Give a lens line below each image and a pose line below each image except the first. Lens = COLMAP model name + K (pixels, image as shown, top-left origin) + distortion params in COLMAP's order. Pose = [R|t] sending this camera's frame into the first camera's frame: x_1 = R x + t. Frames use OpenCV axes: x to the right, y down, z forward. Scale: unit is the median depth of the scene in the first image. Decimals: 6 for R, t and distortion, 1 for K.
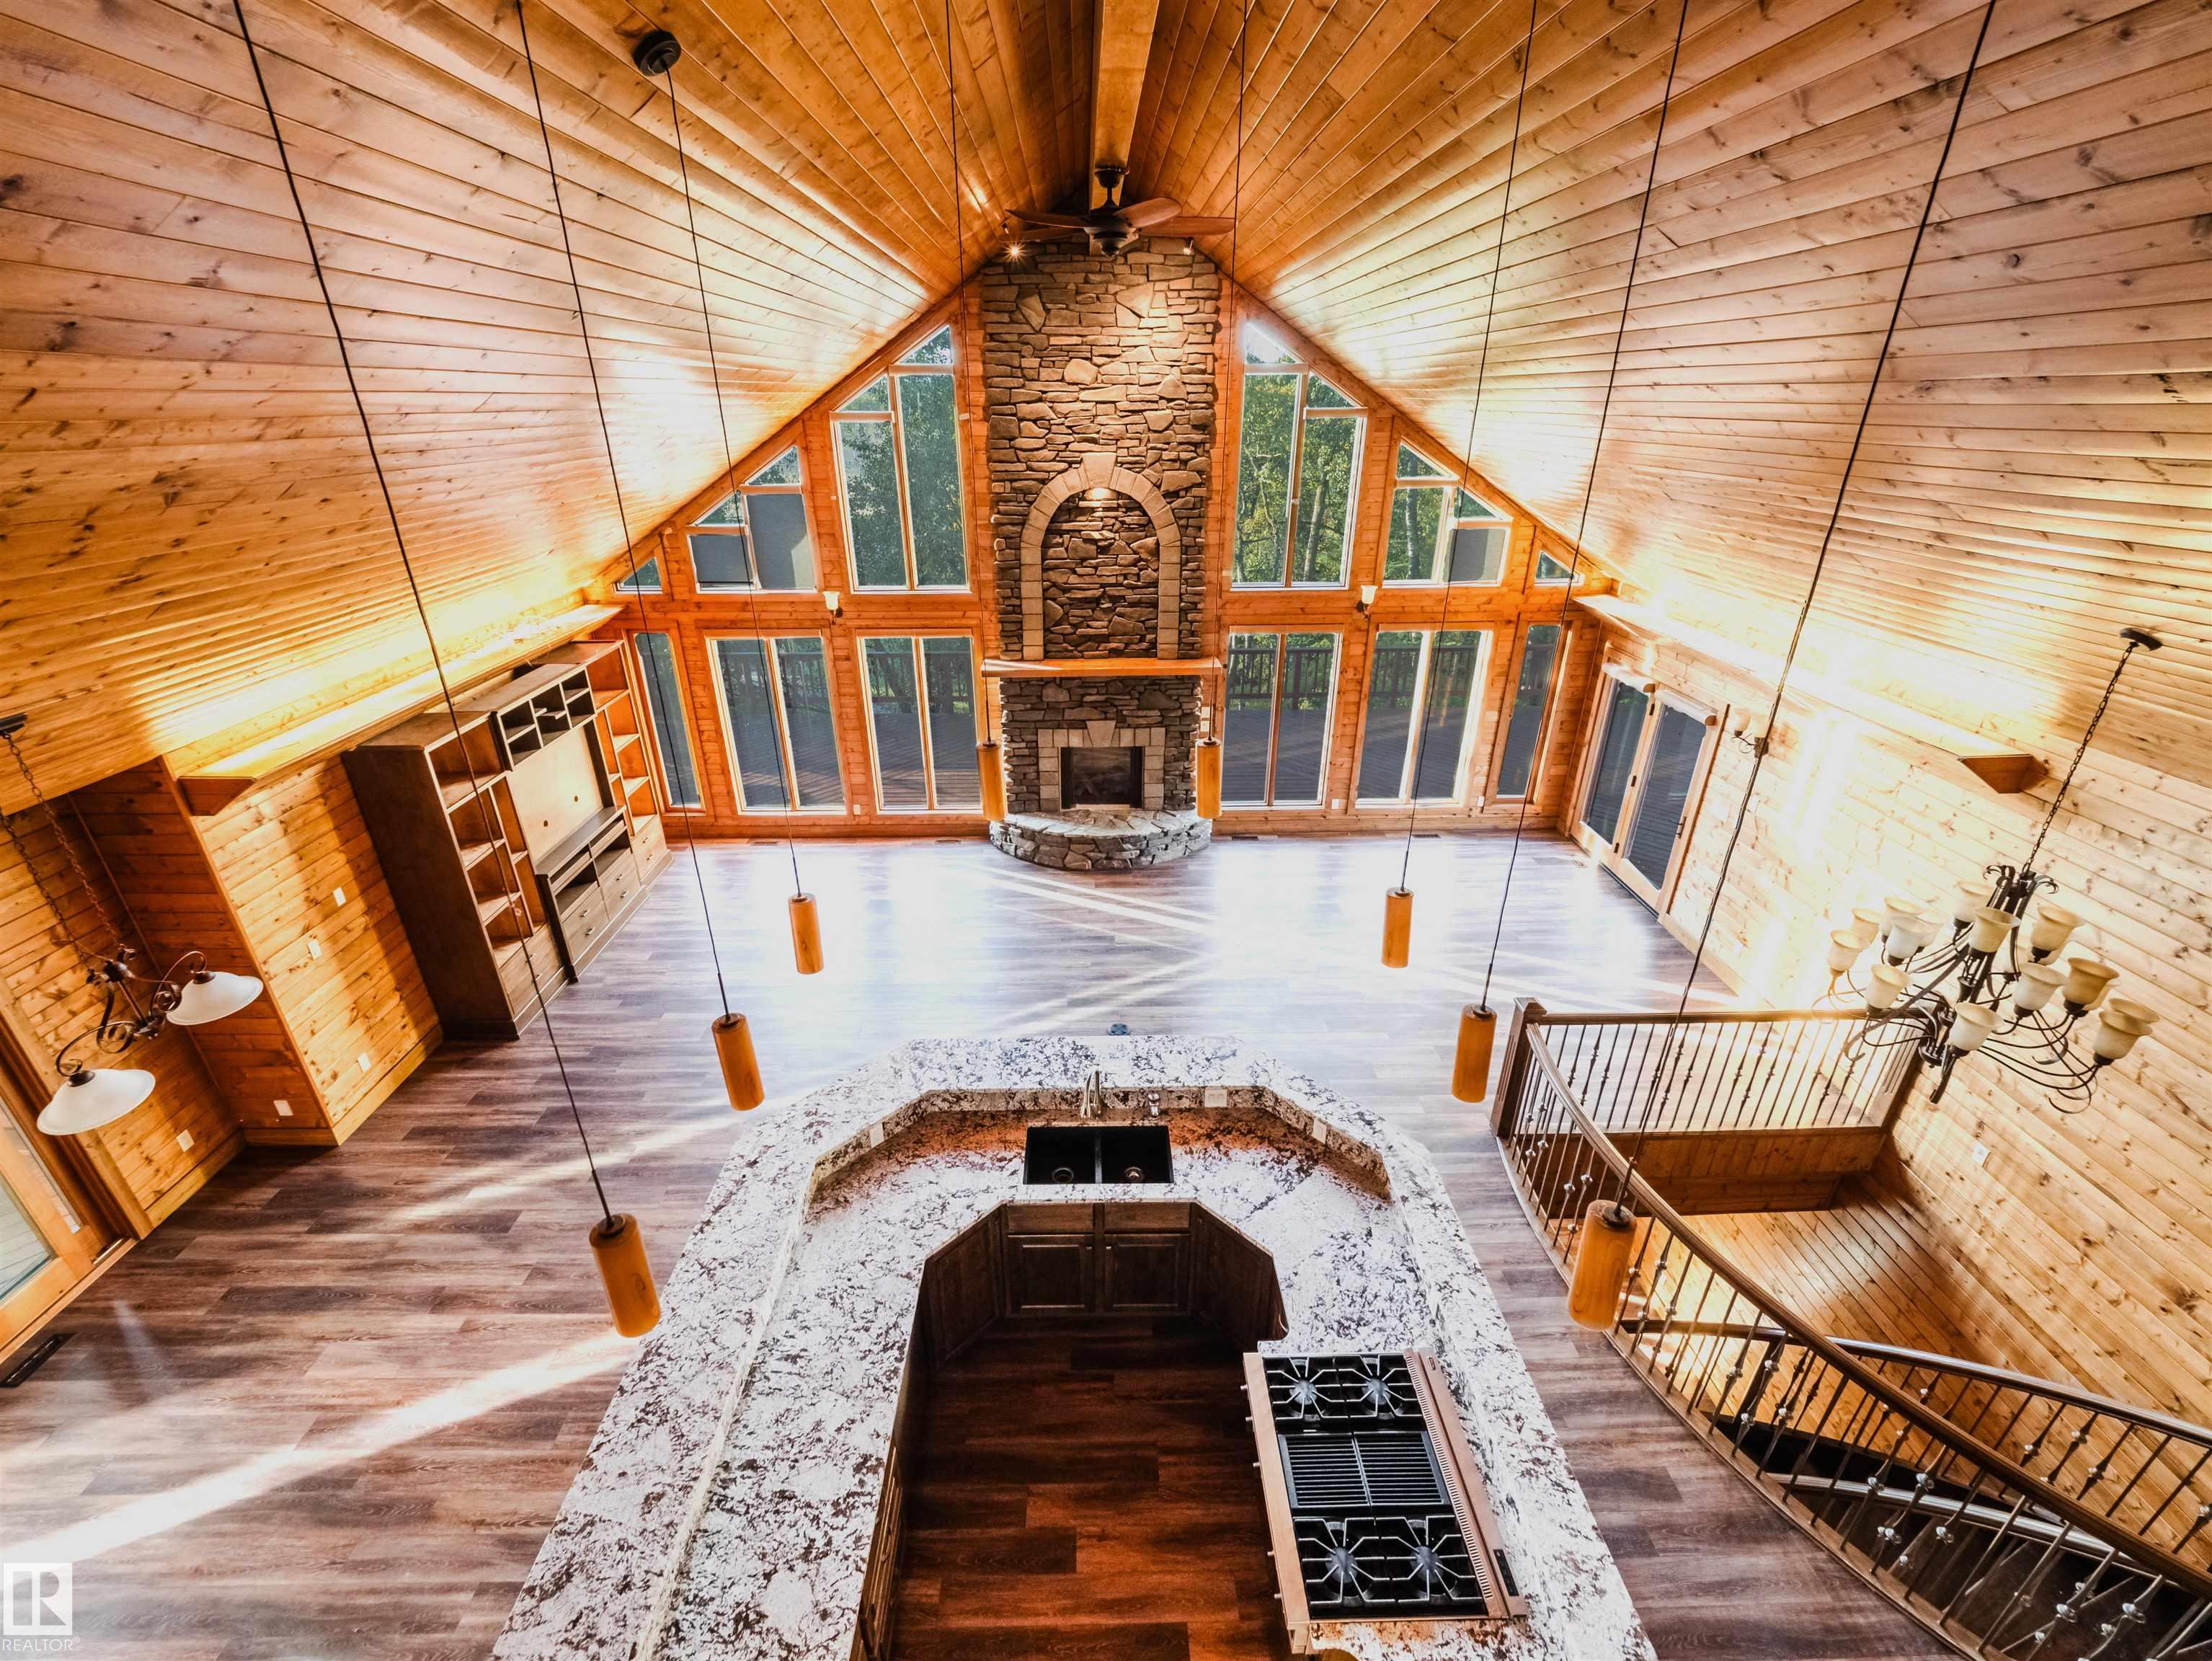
lens RADIAL K [[923.0, 0, 1096.2], [0, 923.0, 823.7], [0, 0, 1]] dist [-0.002609, -0.002628]
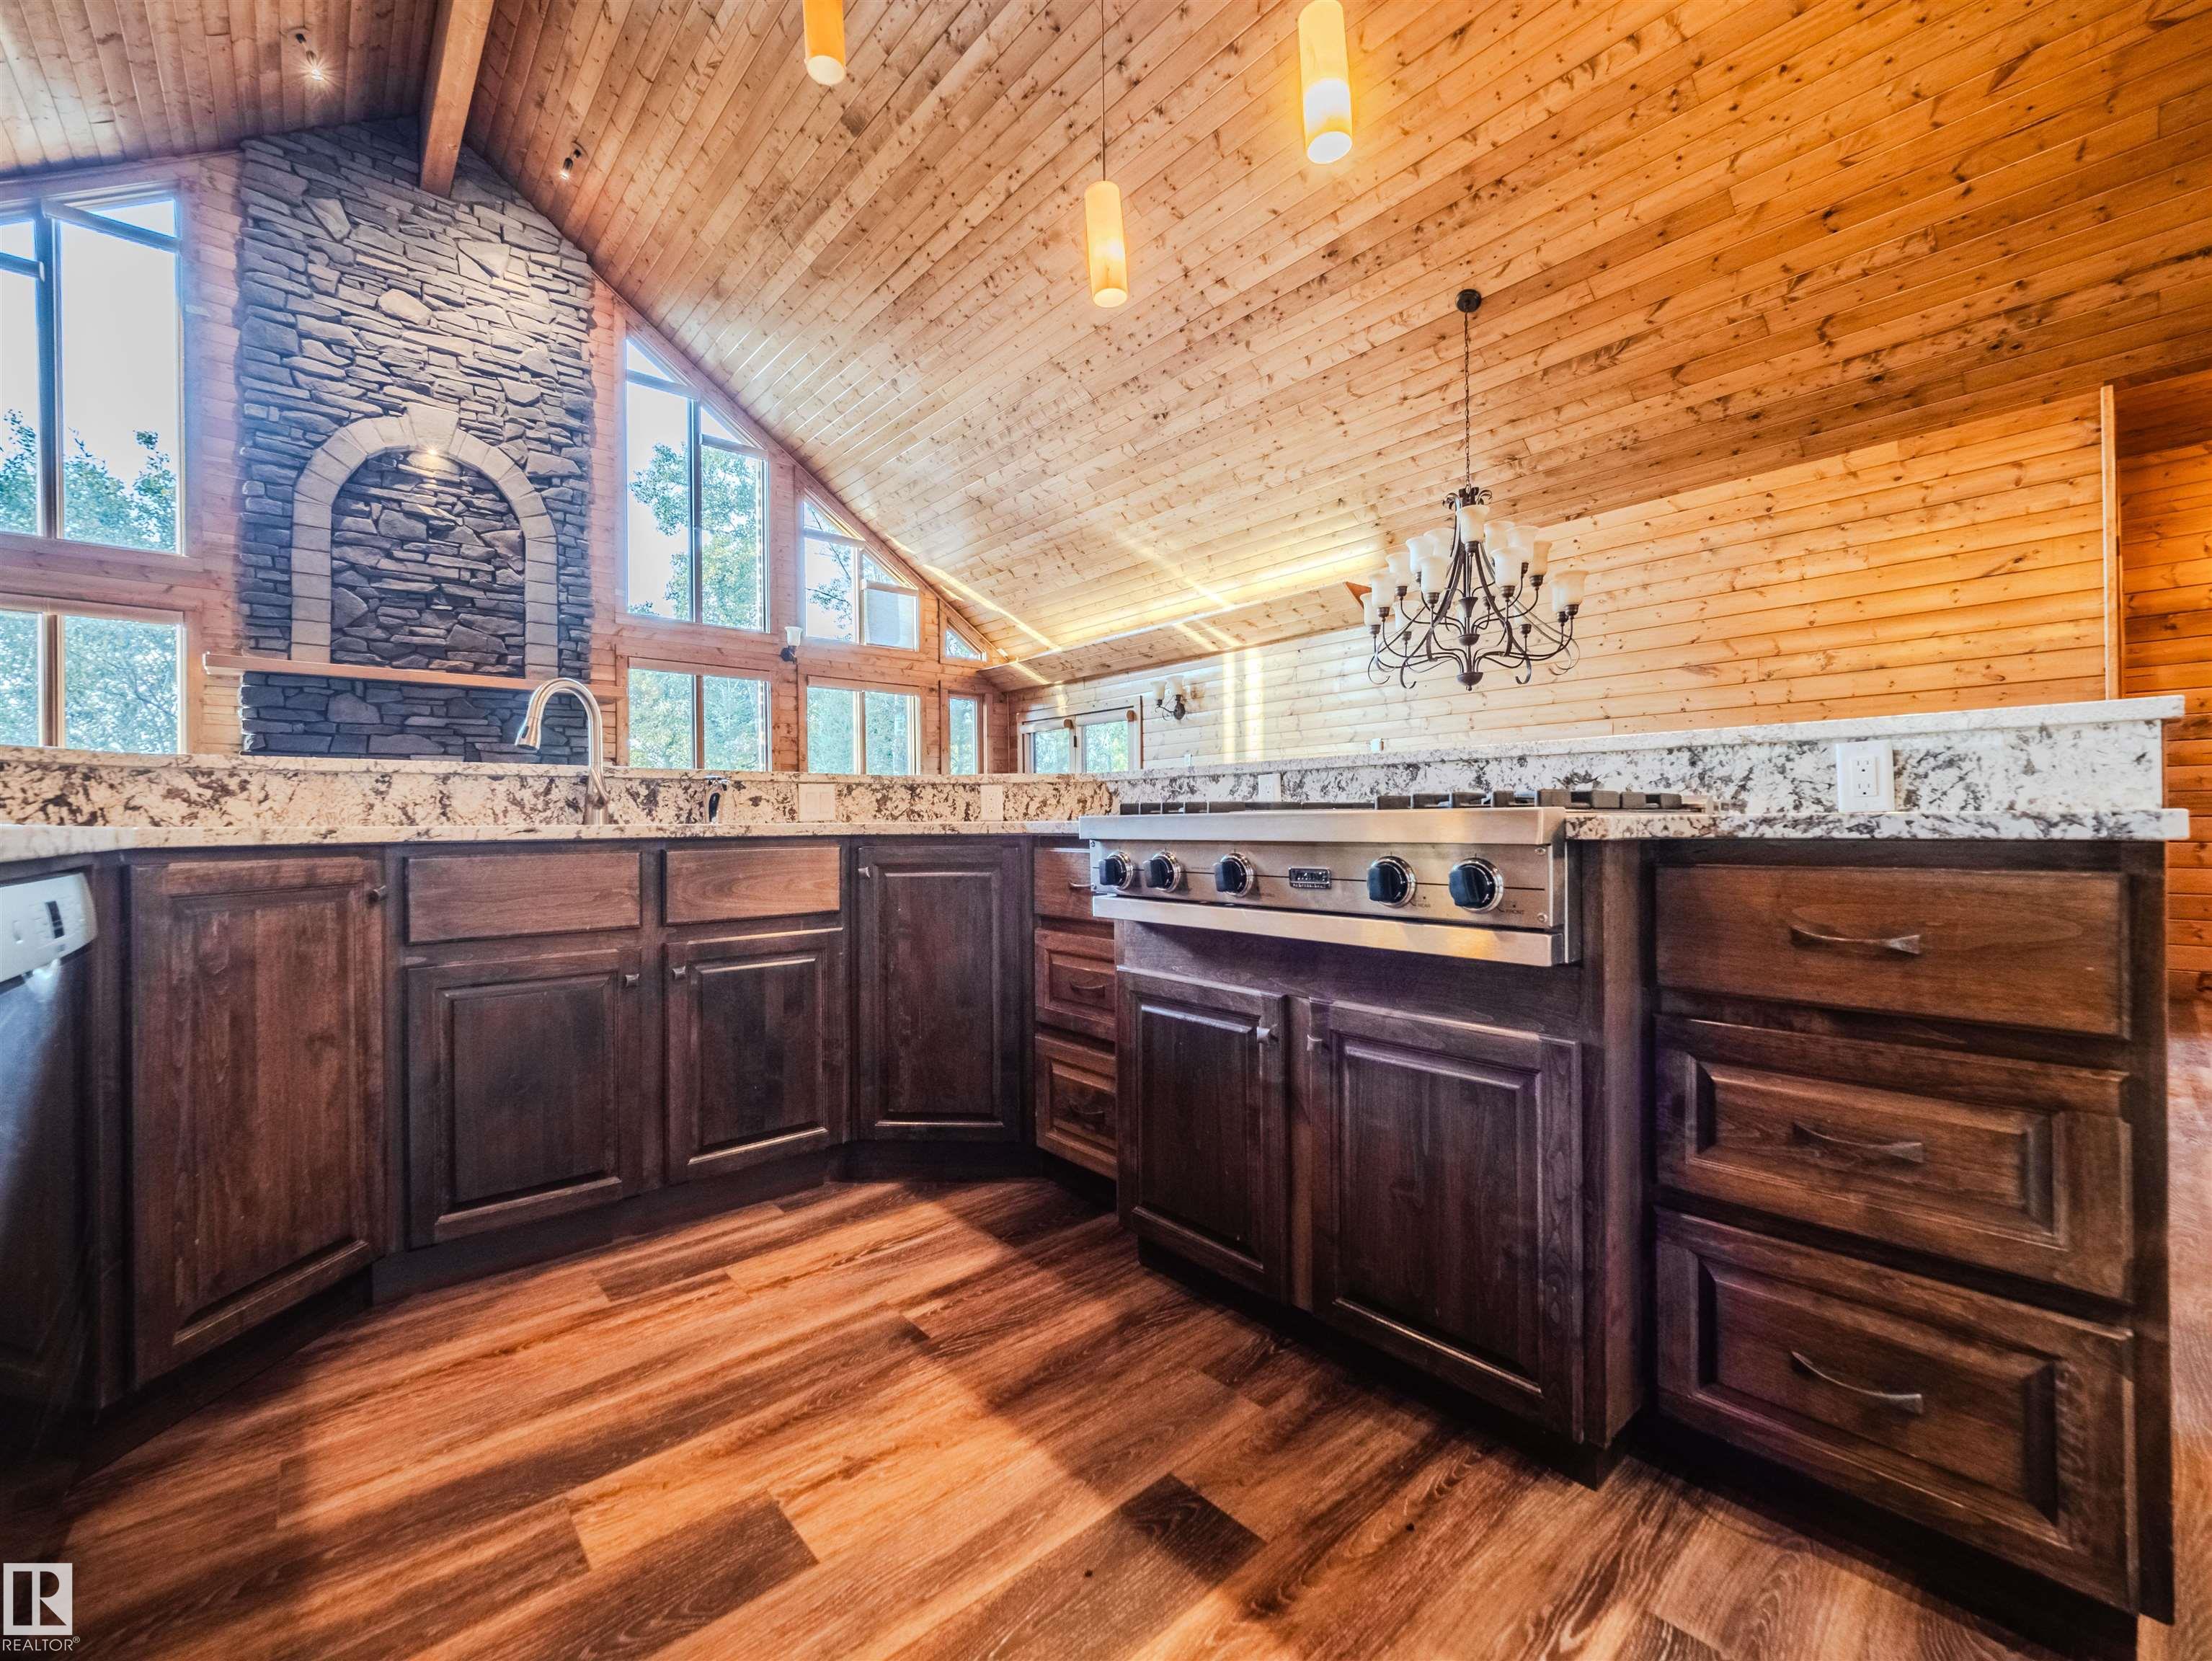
lens RADIAL K [[923.0, 0, 1101.9], [0, 923.0, 819.9], [0, 0, 1]] dist [-0.002609, -0.002628]
pose [[0.763616, 0.001844, 0.645668, -0.066235], [0.275562, 0.903419, -0.328482, 0.323981], [-0.583914, 0.428756, 0.689357, 0.285496]]
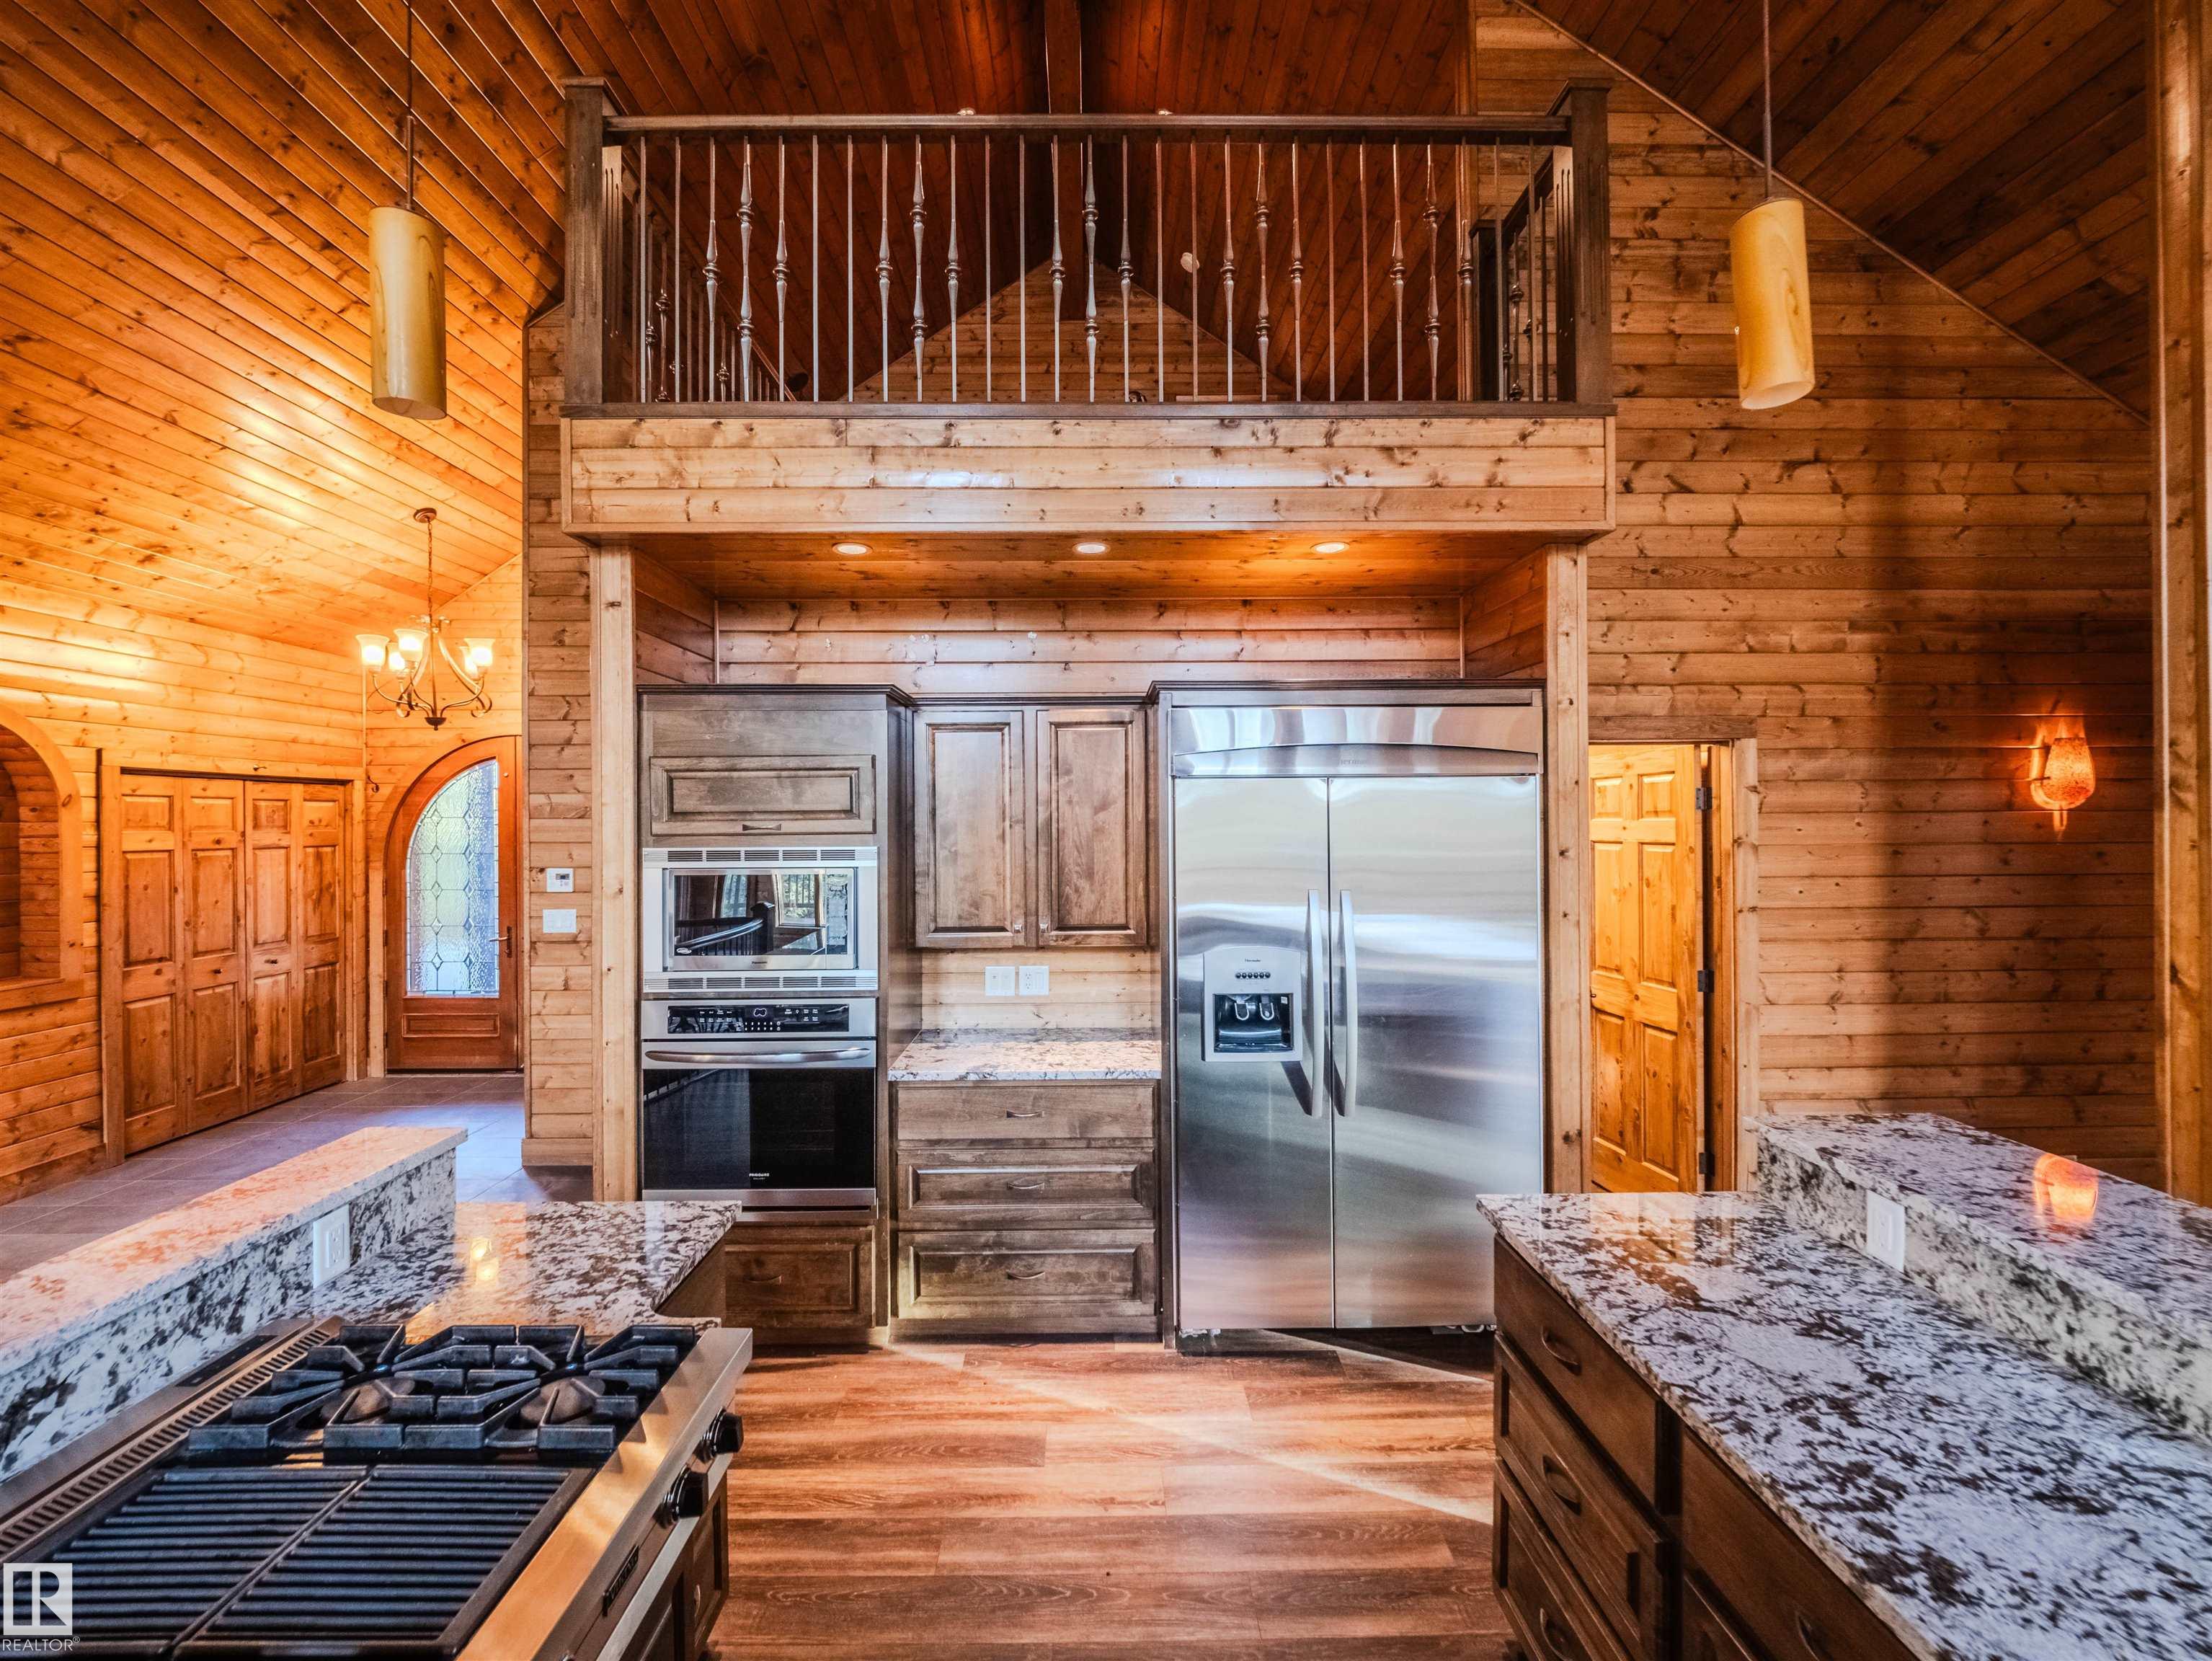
lens RADIAL K [[923.0, 0, 1096.0], [0, 923.0, 827.5], [0, 0, 1]] dist [-0.002609, -0.002628]
pose [[-0.999944, 0.009618, 0.004412, 0.005104], [0.010581, 0.904654, 0.426015, 0.137662], [0.000106, 0.426038, -0.904705, 0.456890]]
